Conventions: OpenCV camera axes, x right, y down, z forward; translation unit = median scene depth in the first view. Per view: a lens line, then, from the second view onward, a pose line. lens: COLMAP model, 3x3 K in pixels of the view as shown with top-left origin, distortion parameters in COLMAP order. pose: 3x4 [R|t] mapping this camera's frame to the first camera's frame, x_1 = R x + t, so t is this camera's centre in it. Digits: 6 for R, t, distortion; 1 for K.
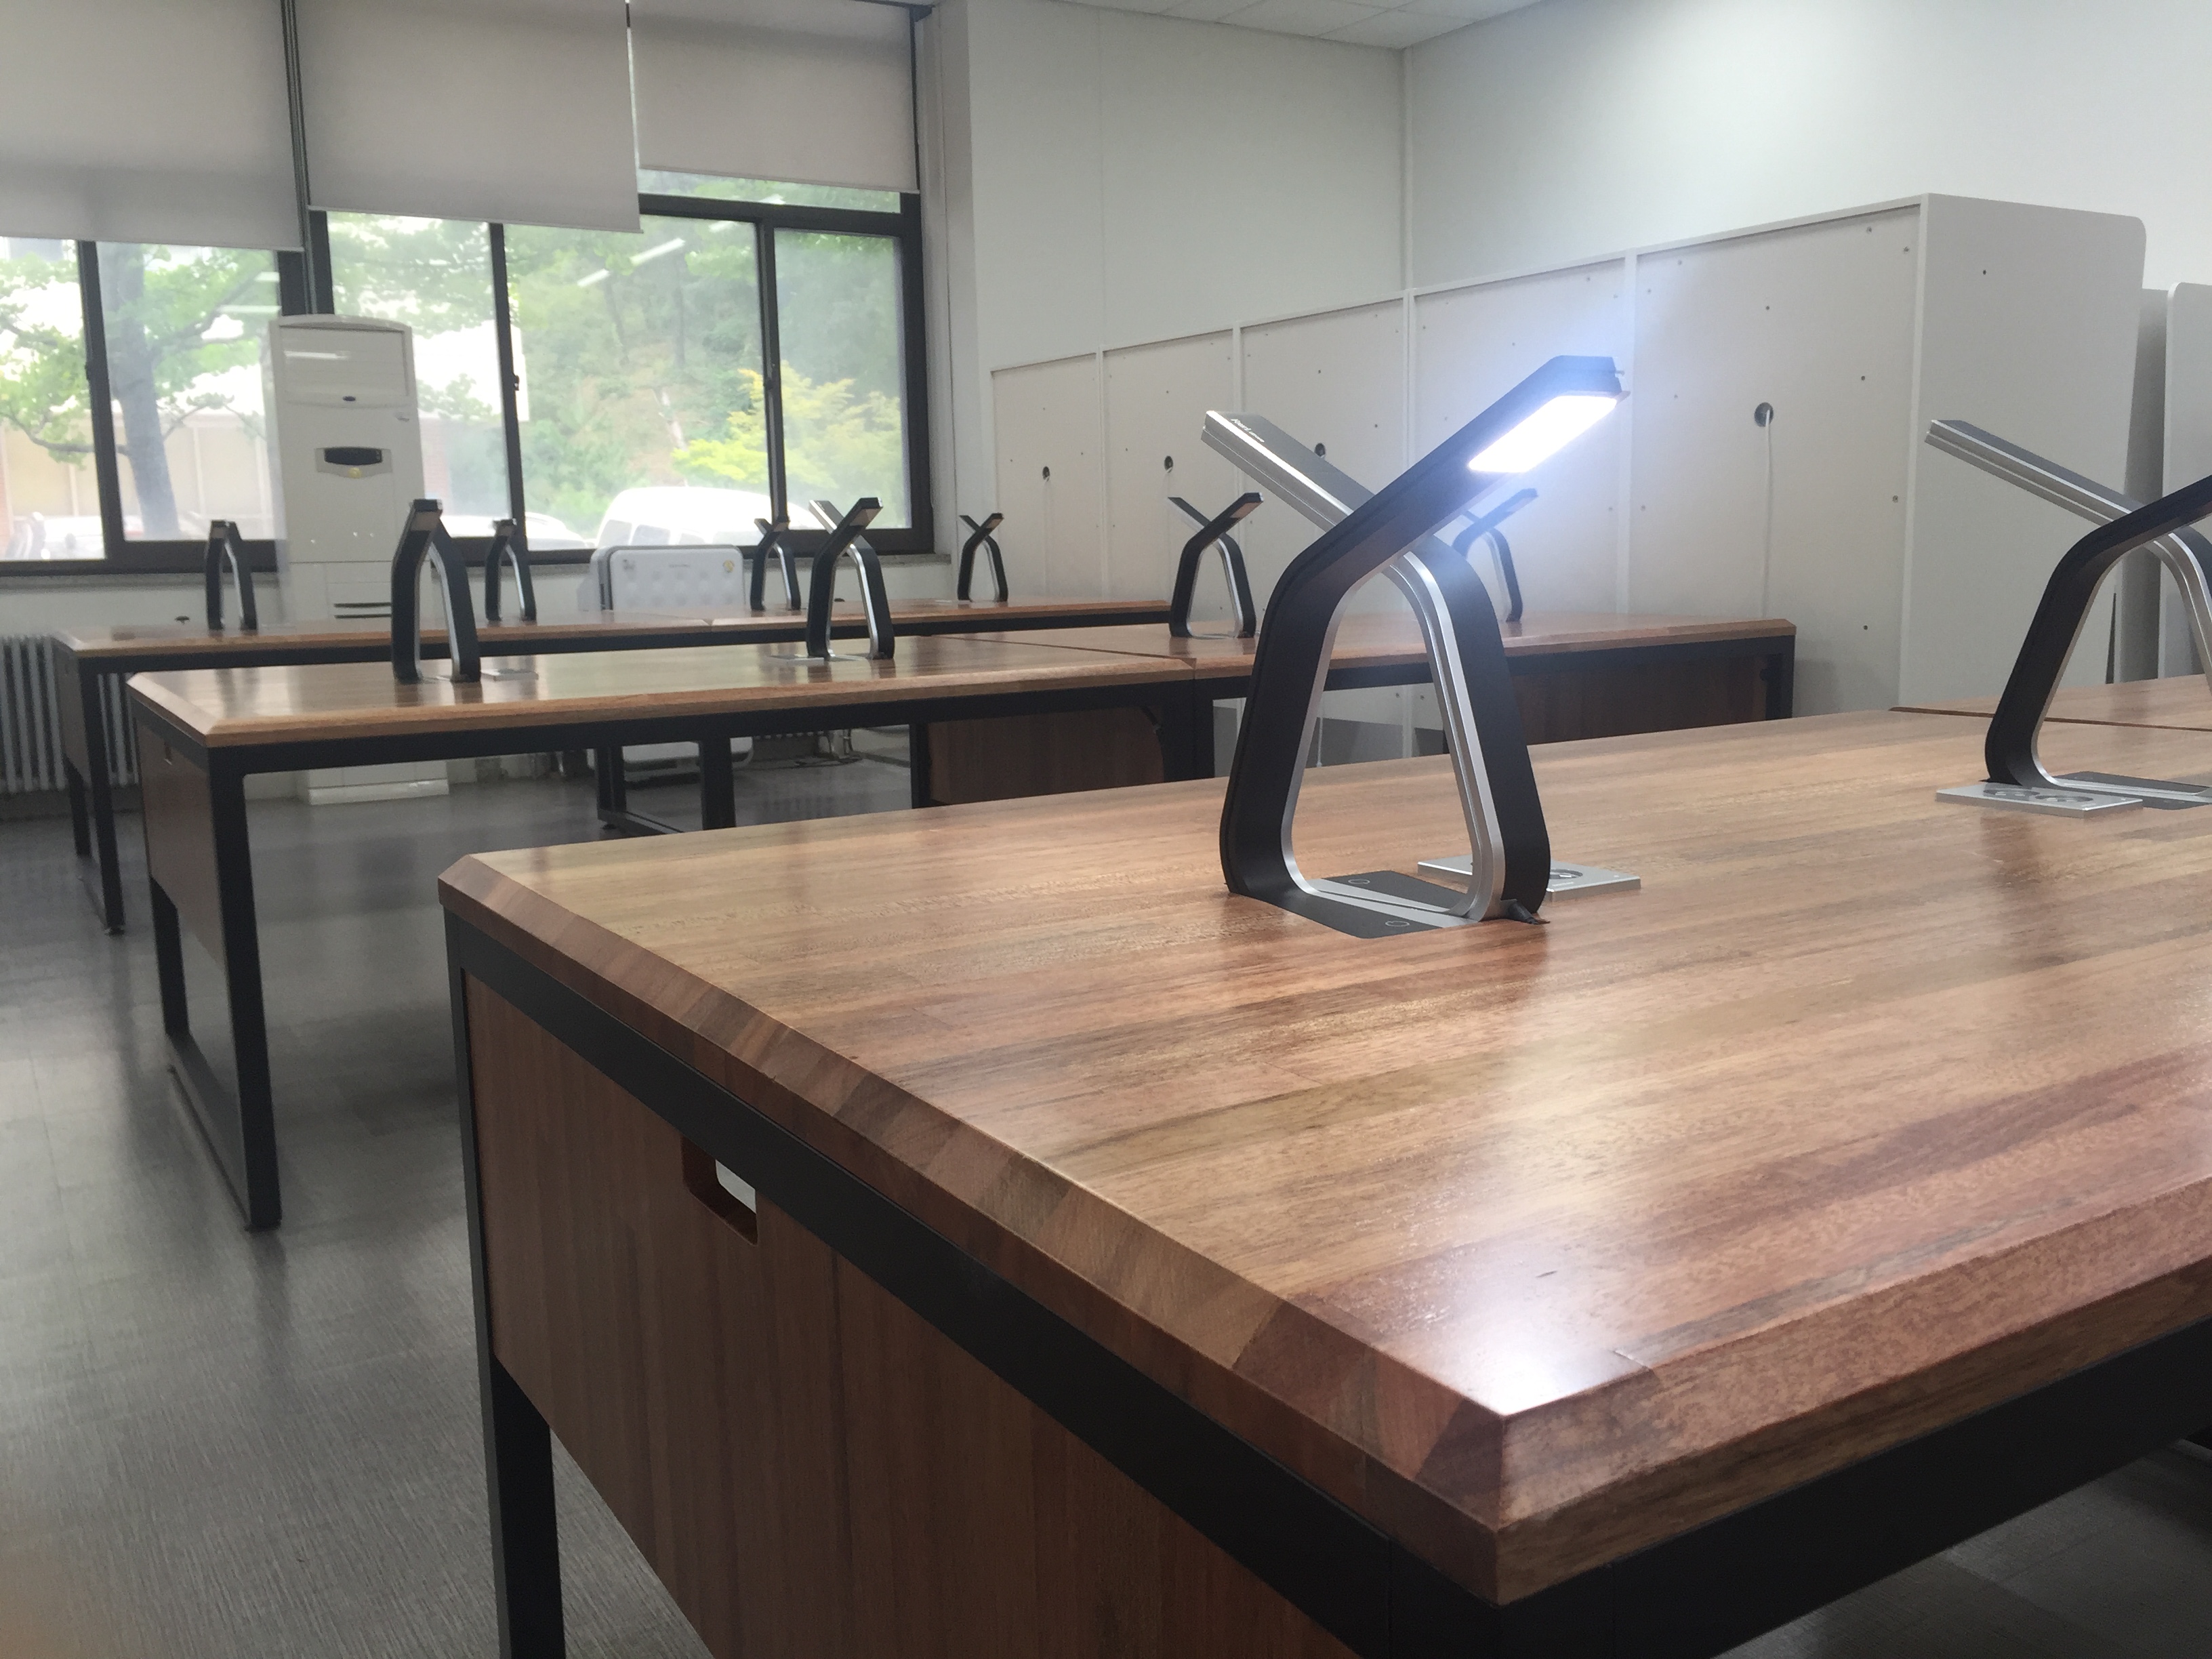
lens RADIAL K [[1914.3, 0, 1096.1], [0, 1914.3, 830.2], [0, 0, 1]] dist [0.083263, -0.116578]
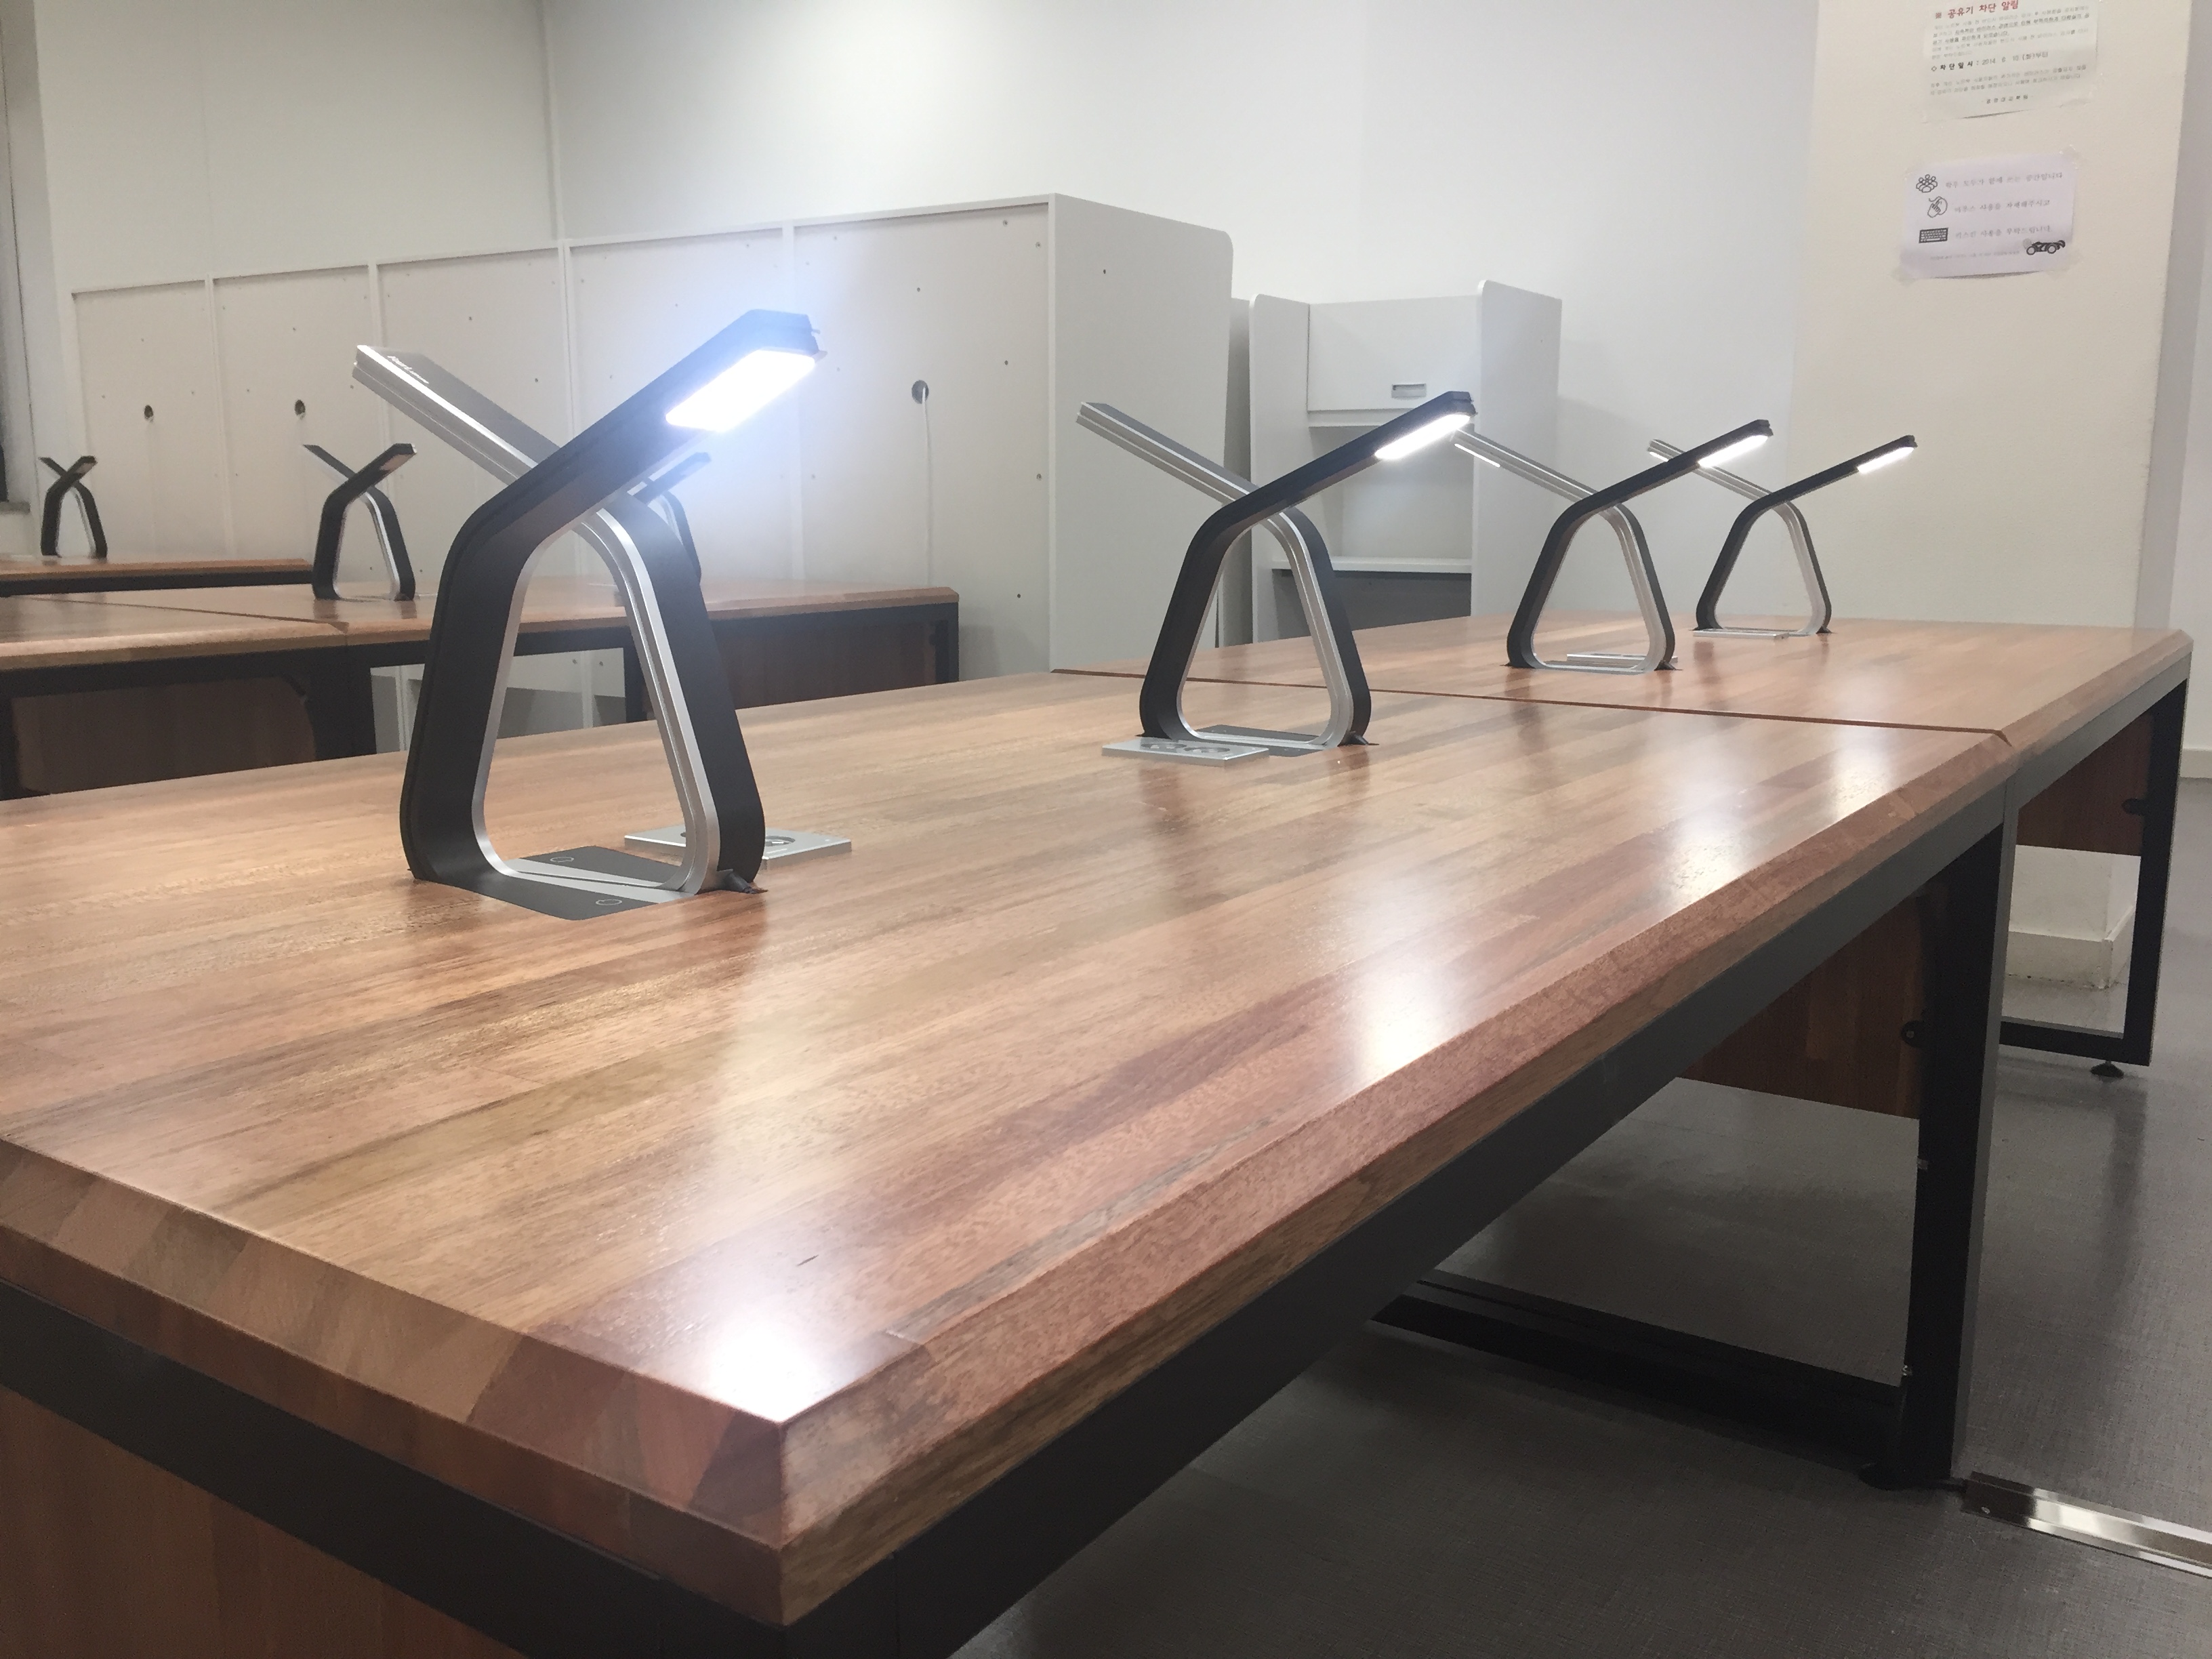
lens RADIAL K [[1914.3, 0, 1114.2], [0, 1914.3, 816.8], [0, 0, 1]] dist [0.083263, -0.116578]
pose [[0.908816, -0.044197, 0.414849, -0.009736], [0.039854, 0.999022, 0.019125, -0.001806], [-0.415288, -0.000847, 0.909689, 0.040664]]
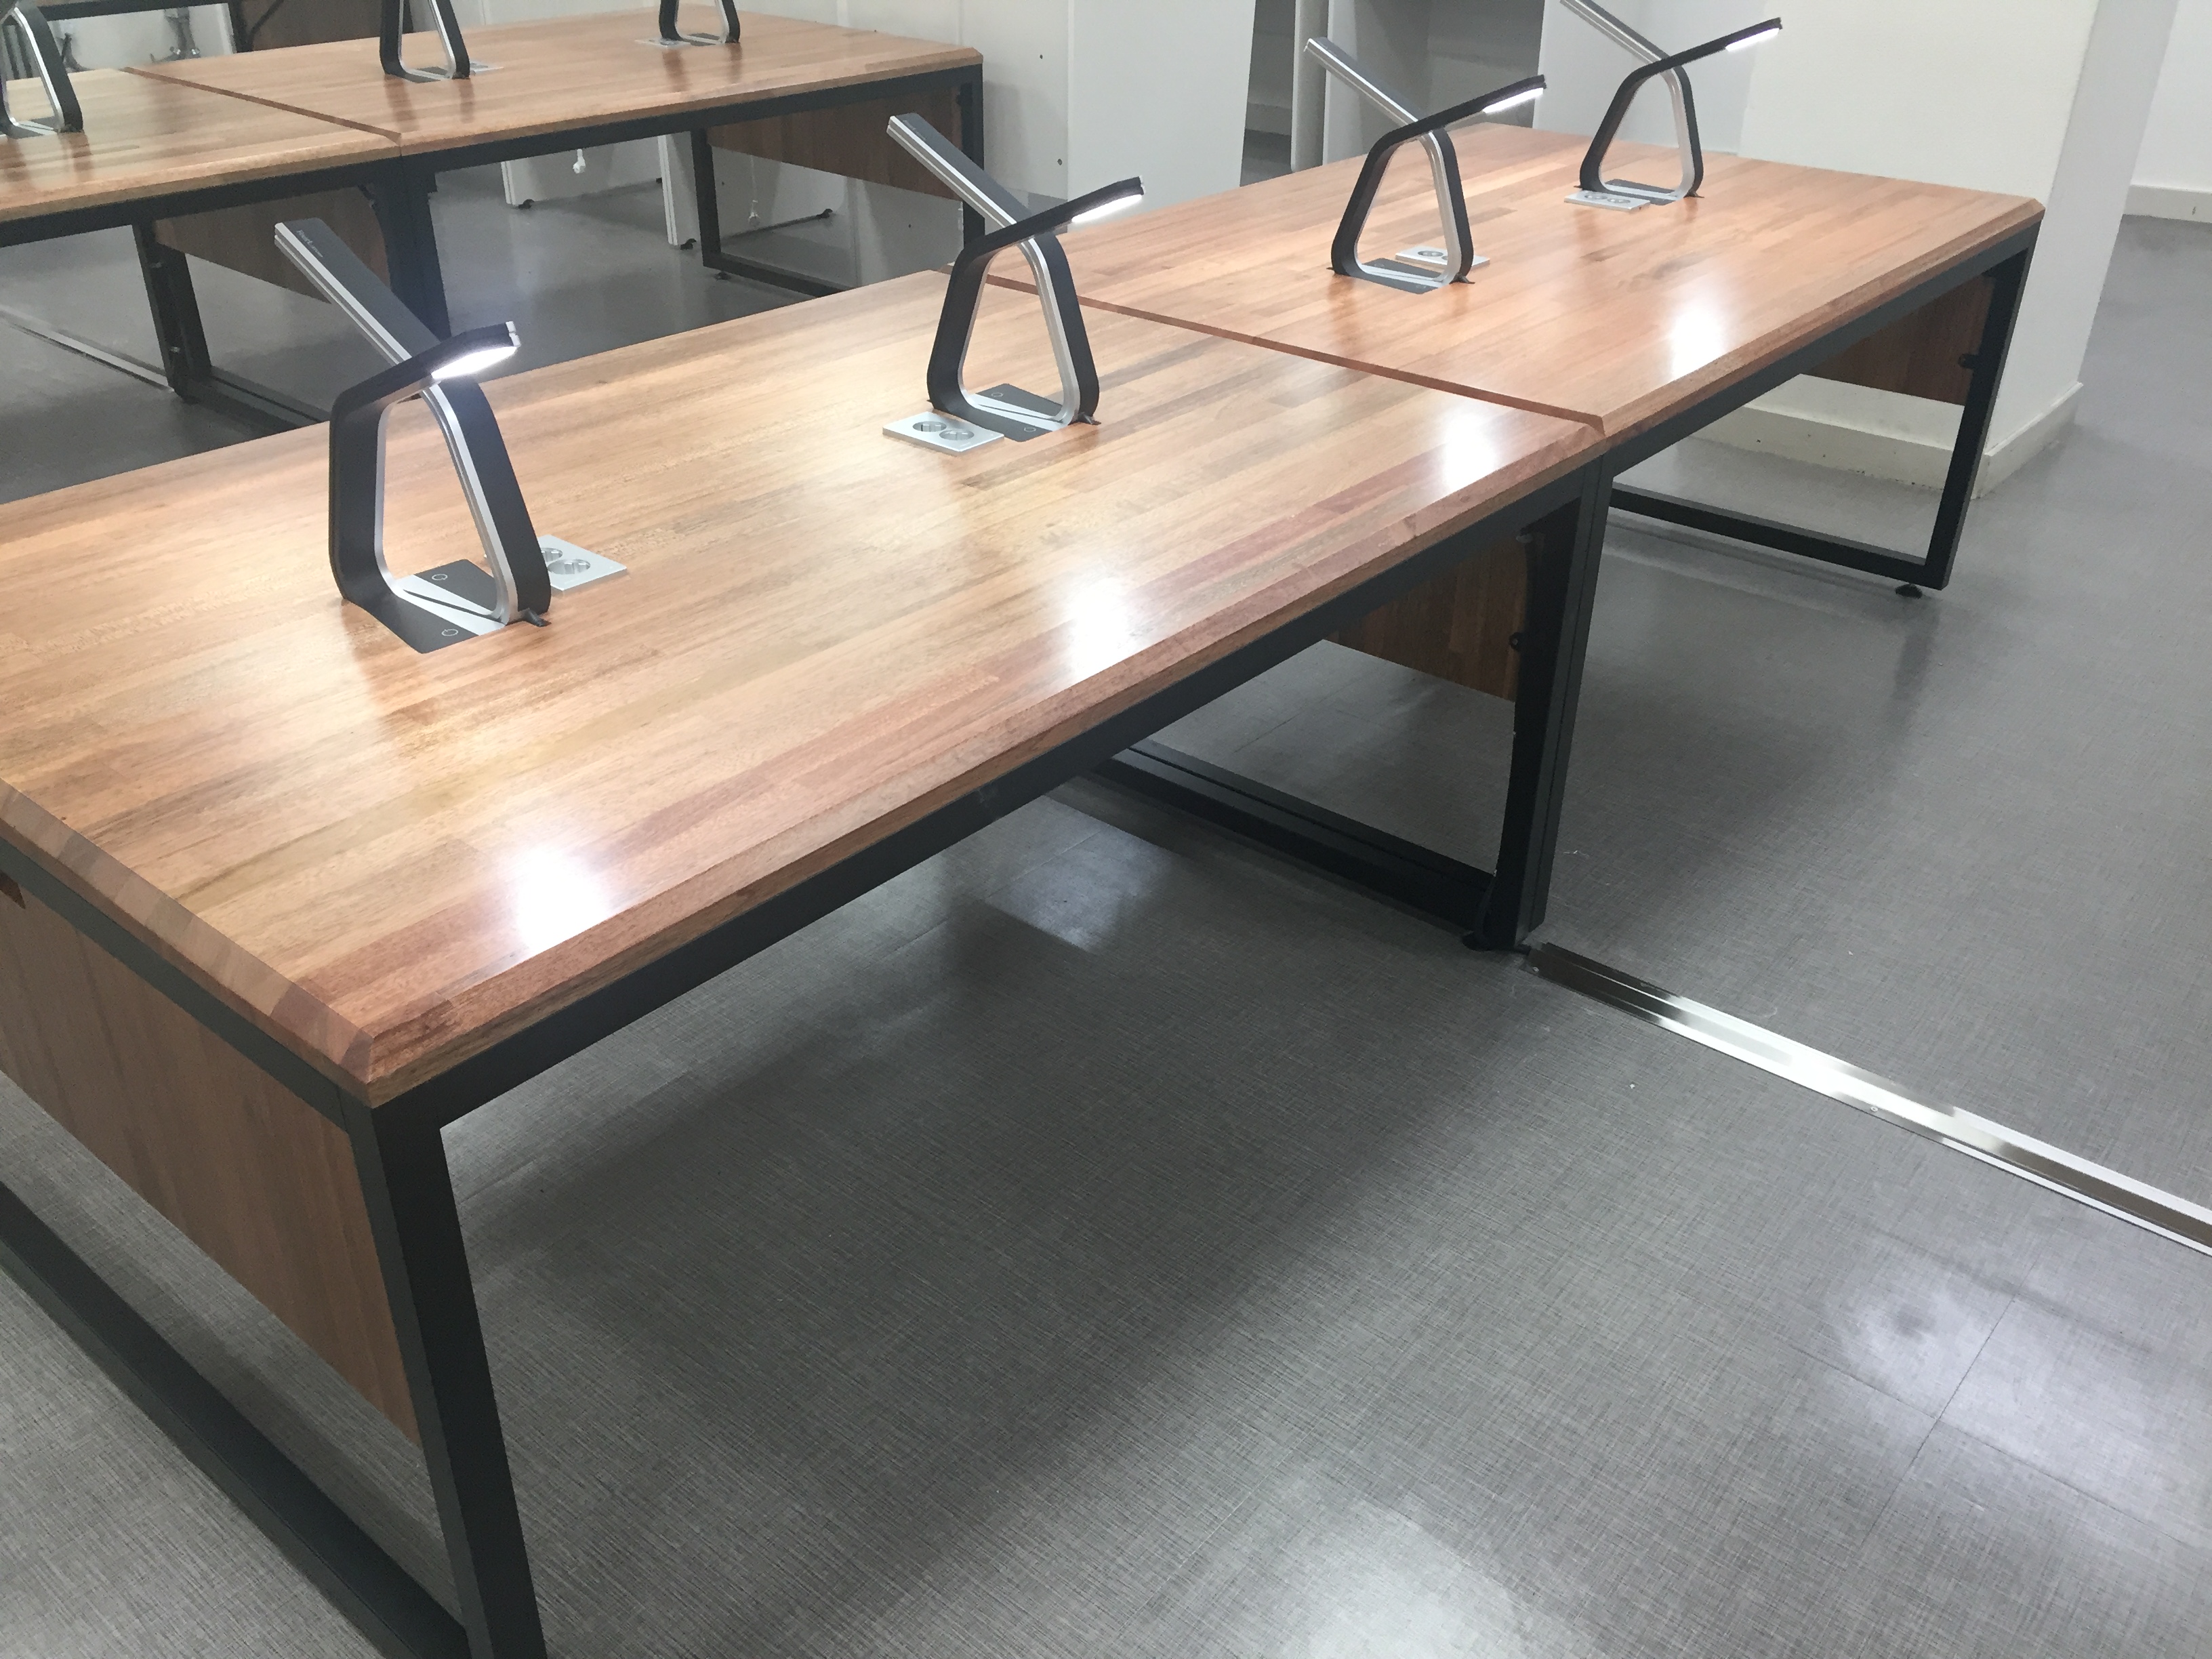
lens RADIAL K [[1914.3, 0, 1120.3], [0, 1914.3, 831.8], [0, 0, 1]] dist [0.083263, -0.116578]
pose [[0.945305, -0.130208, 0.299073, 0.215648], [0.013653, 0.931863, 0.362553, -0.429312], [-0.325903, -0.338640, 0.882672, -0.729258]]
